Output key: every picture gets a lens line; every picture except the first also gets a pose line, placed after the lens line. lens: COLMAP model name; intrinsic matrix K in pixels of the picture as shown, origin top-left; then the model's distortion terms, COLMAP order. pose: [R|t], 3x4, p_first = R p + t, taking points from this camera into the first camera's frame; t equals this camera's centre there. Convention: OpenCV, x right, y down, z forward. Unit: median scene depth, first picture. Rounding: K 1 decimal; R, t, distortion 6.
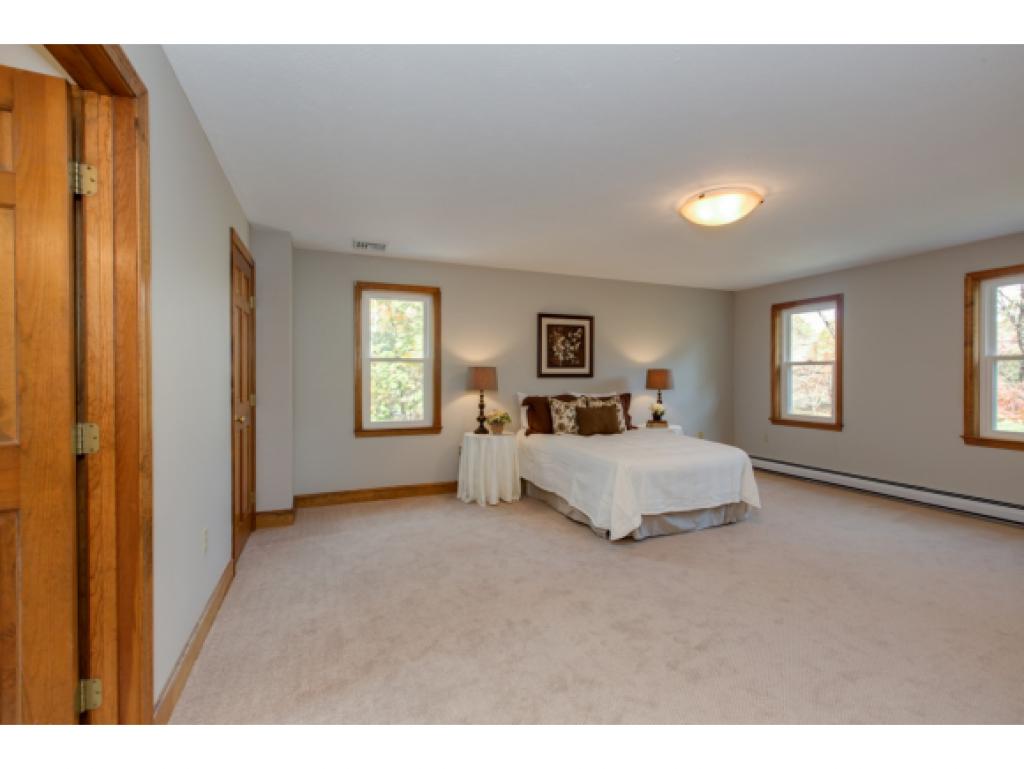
lens RADIAL K [[462.7, 0, 488.1], [0, 462.7, 377.2], [0, 0, 1]] dist [-0.002553, 0.000382]
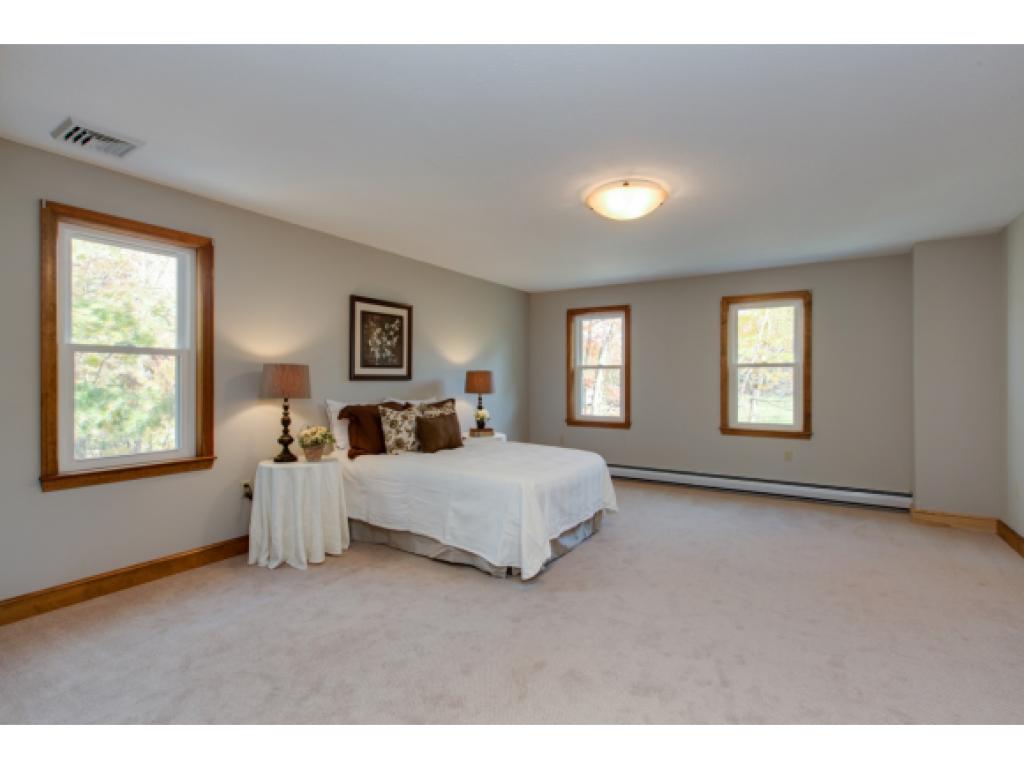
lens RADIAL K [[511.1, 0, 510.2], [0, 511.1, 378.1], [0, 0, 1]] dist [-0.000544, 0.001639]
pose [[0.802922, 0.003964, 0.596071, -0.198586], [-0.002315, 0.999991, -0.003531, -0.000069], [-0.596079, 0.001455, 0.802924, 0.194040]]
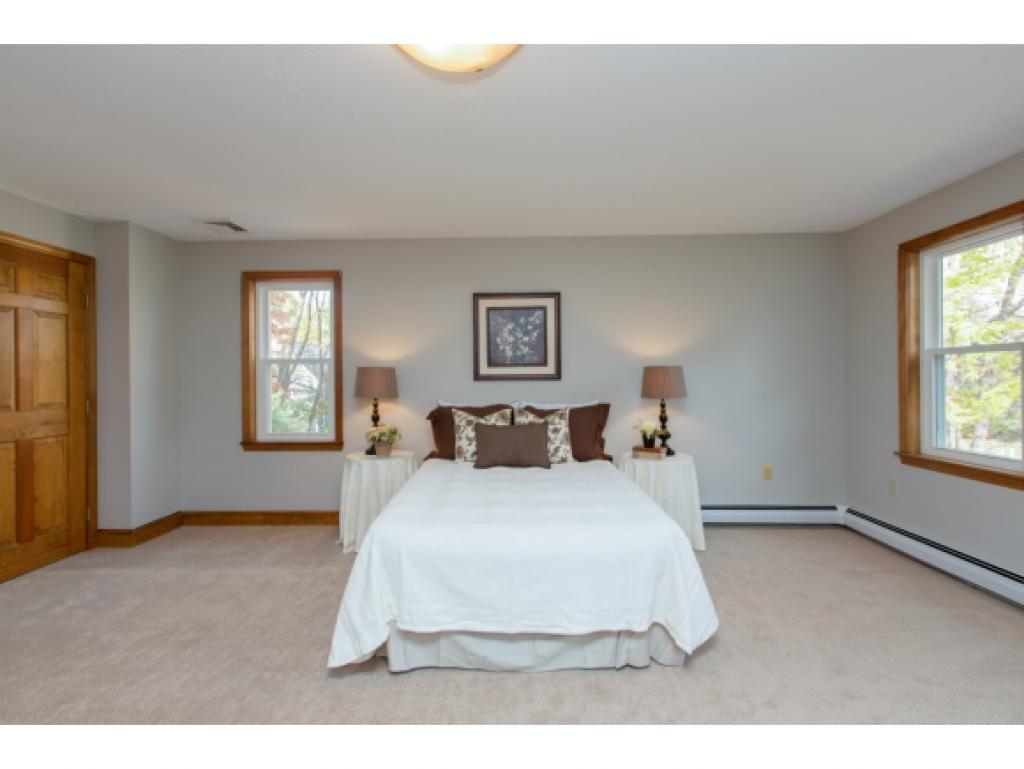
lens RADIAL K [[454.7, 0, 477.1], [0, 454.7, 383.3], [0, 0, 1]] dist [-0.005369, -0.000408]
pose [[0.917205, -0.004424, -0.398391, 0.442637], [0.006093, 0.999977, 0.002923, 0.003077], [0.398369, -0.005108, 0.917211, 0.376425]]
